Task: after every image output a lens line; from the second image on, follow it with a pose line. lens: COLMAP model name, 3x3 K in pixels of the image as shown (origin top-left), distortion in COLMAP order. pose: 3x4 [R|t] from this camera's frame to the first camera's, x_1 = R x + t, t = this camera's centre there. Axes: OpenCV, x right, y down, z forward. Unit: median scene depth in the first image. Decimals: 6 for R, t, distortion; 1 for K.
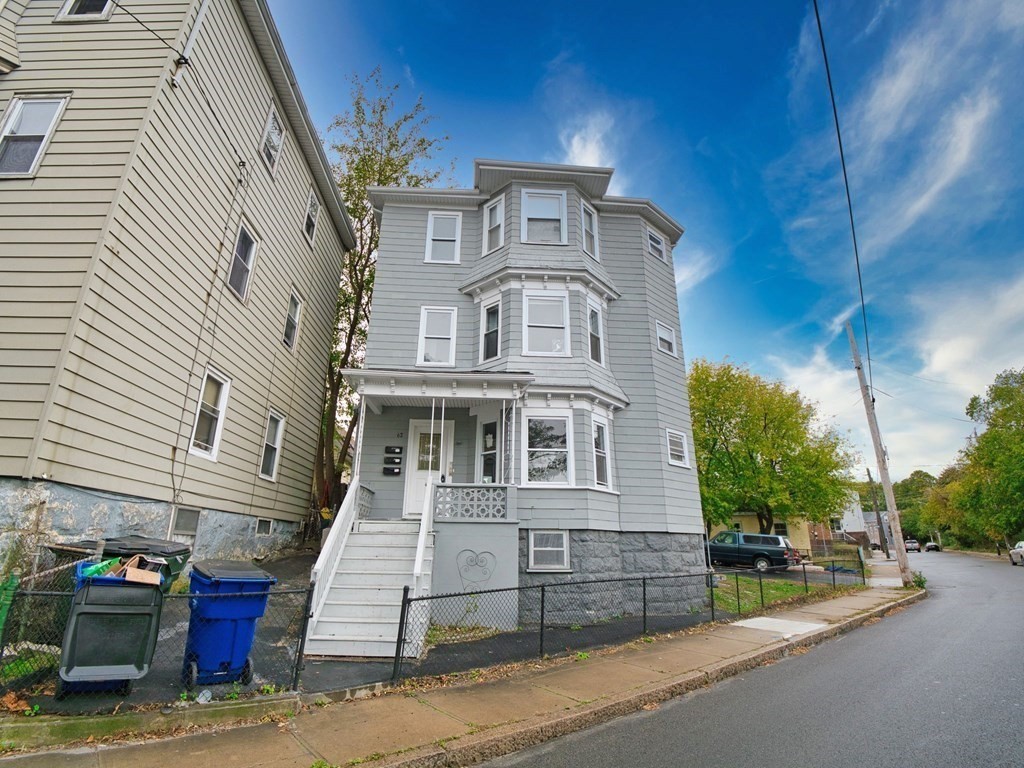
lens RADIAL K [[499.2, 0, 514.5], [0, 499.2, 376.3], [0, 0, 1]] dist [-0.028863, -0.014350]
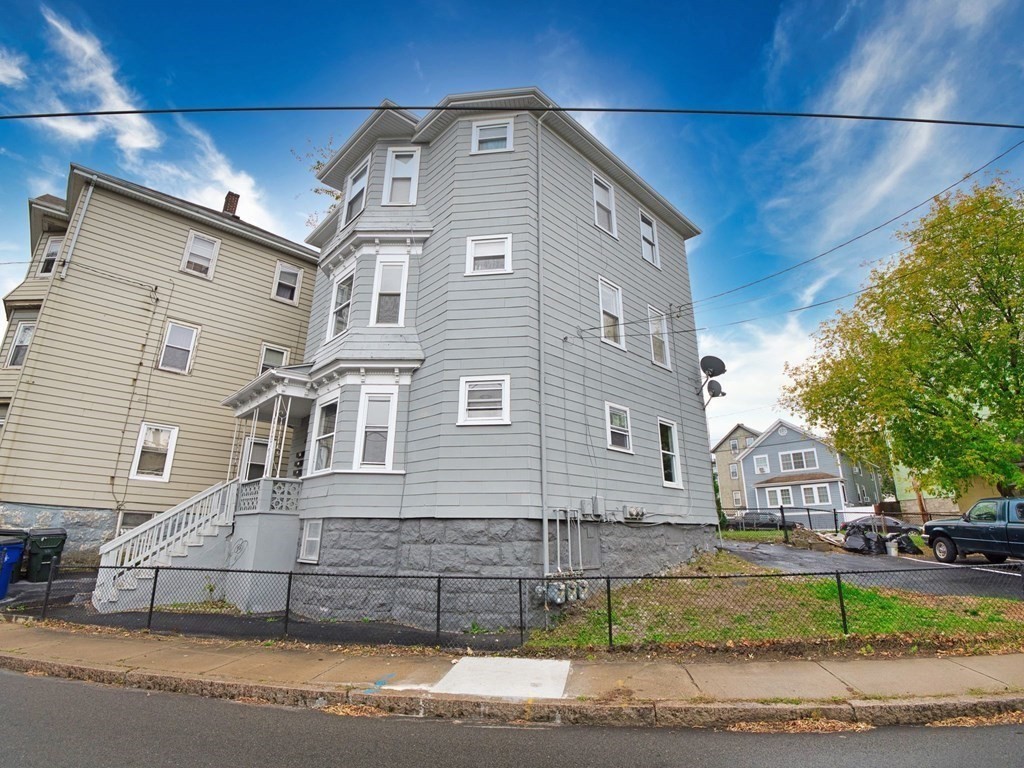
lens RADIAL K [[500.1, 0, 510.6], [0, 500.1, 373.9], [0, 0, 1]] dist [-0.042990, -0.009526]
pose [[0.647591, -0.242587, -0.722342, 1.107339], [0.251778, 0.962848, -0.097634, 0.233638], [0.719190, -0.118642, 0.684609, 0.672270]]
